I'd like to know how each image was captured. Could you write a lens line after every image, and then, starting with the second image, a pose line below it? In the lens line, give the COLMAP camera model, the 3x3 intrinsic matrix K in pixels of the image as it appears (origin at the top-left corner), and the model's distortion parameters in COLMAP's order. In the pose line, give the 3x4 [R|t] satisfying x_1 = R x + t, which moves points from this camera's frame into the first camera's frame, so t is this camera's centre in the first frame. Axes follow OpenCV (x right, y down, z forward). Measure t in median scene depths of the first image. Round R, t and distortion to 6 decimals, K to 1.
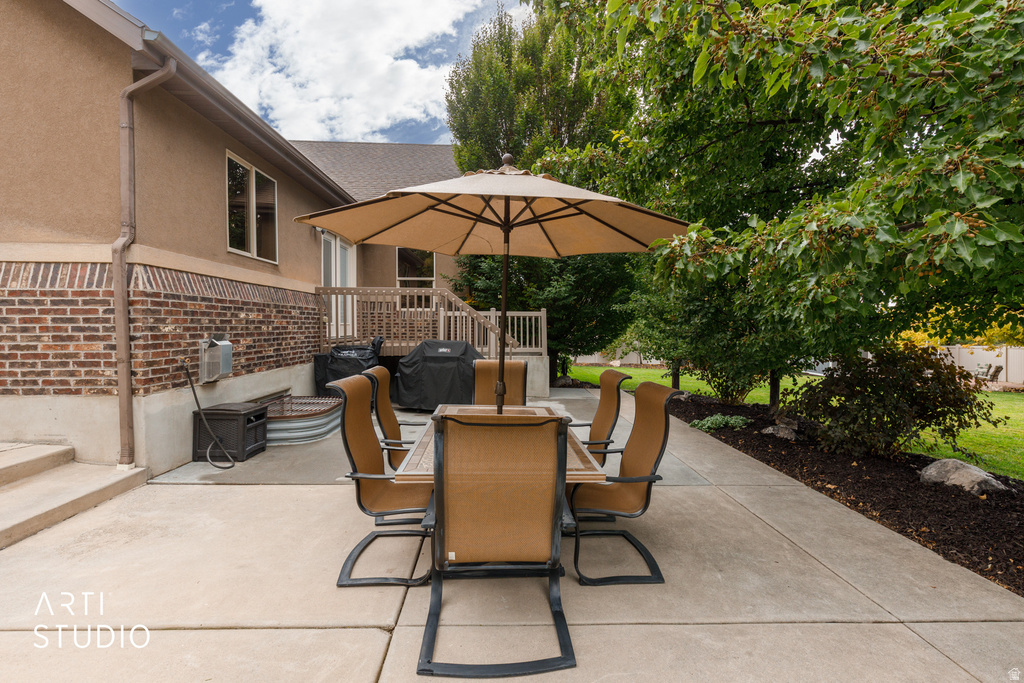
lens RADIAL K [[465.5, 0, 526.8], [0, 465.5, 340.7], [0, 0, 1]] dist [0.008636, -0.000974]
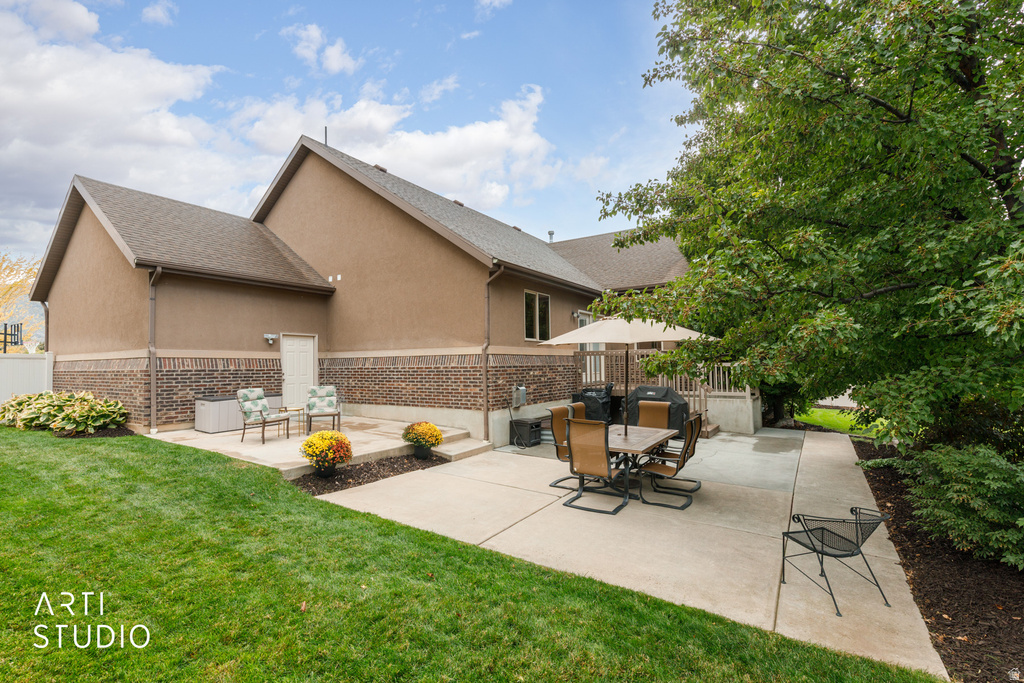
lens RADIAL K [[465.5, 0, 502.2], [0, 465.5, 346.9], [0, 0, 1]] dist [0.008636, -0.000974]
pose [[0.790187, -0.037097, -0.611743, 0.634121], [-0.003057, 0.997915, -0.064464, -0.051895], [0.612859, 0.052809, 0.788426, -0.791679]]
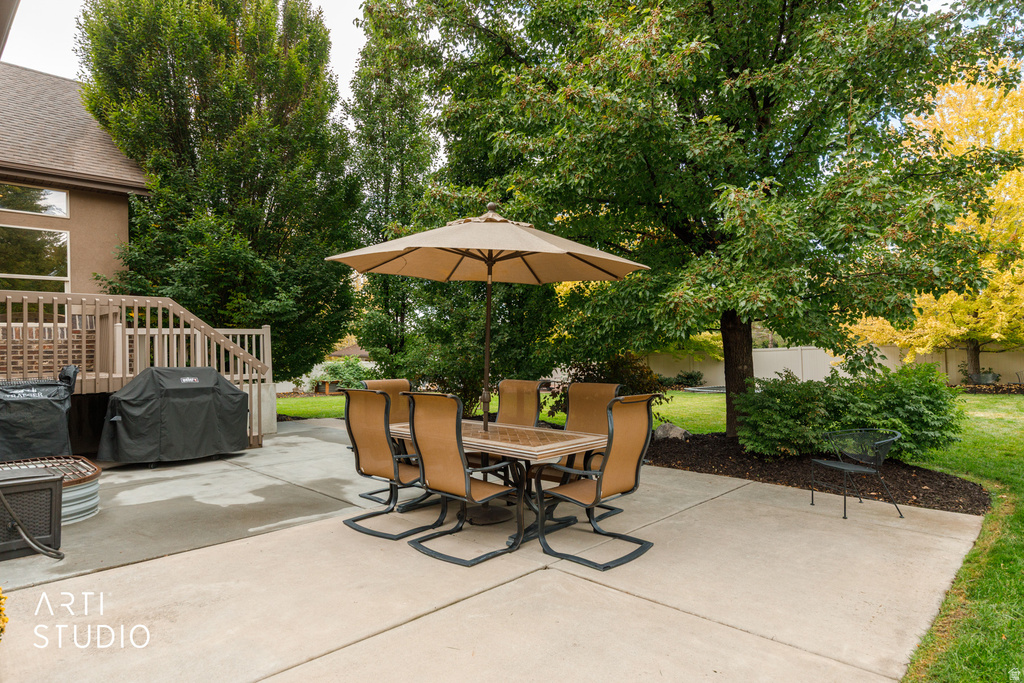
lens RADIAL K [[586.7, 0, 507.7], [0, 586.7, 340.5], [0, 0, 1]] dist [0.006666, -0.001043]
pose [[0.733280, -0.010568, 0.679845, -0.839160], [0.037816, 0.998965, -0.025260, 0.000123], [-0.678875, 0.044232, 0.732920, -0.107861]]
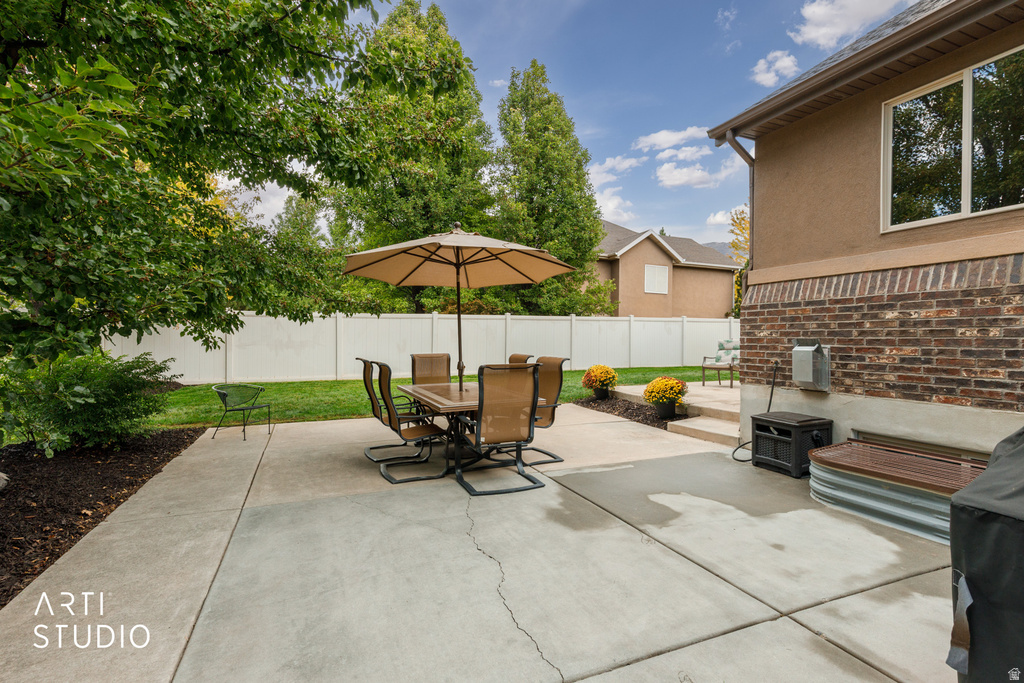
lens RADIAL K [[465.5, 0, 510.0], [0, 465.5, 340.2], [0, 0, 1]] dist [0.008636, -0.000974]
pose [[-0.940782, -0.019865, -0.338430, 0.259797], [-0.030612, 0.999181, 0.026447, -0.022569], [0.337627, 0.035241, -0.940620, 2.047411]]
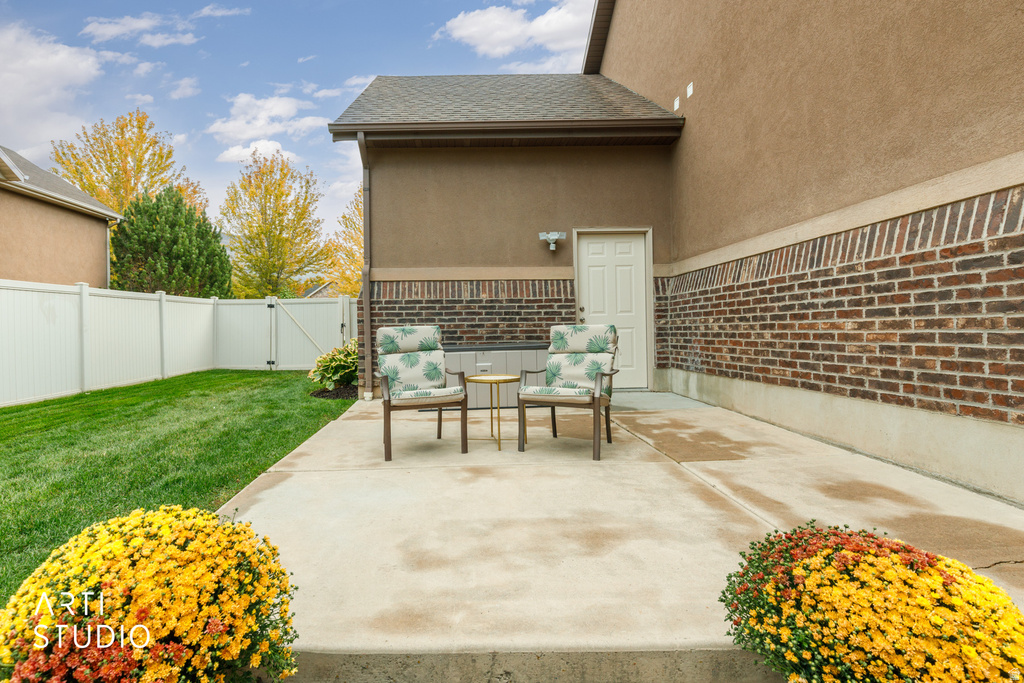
lens RADIAL K [[507.8, 0, 465.0], [0, 507.8, 330.5], [0, 0, 1]] dist [-0.000261, 0.000946]
pose [[-0.046226, -0.006586, -0.998909, -0.557750], [-0.015954, 0.999856, -0.005854, 0.018200], [0.998804, 0.015666, -0.046324, 0.361226]]
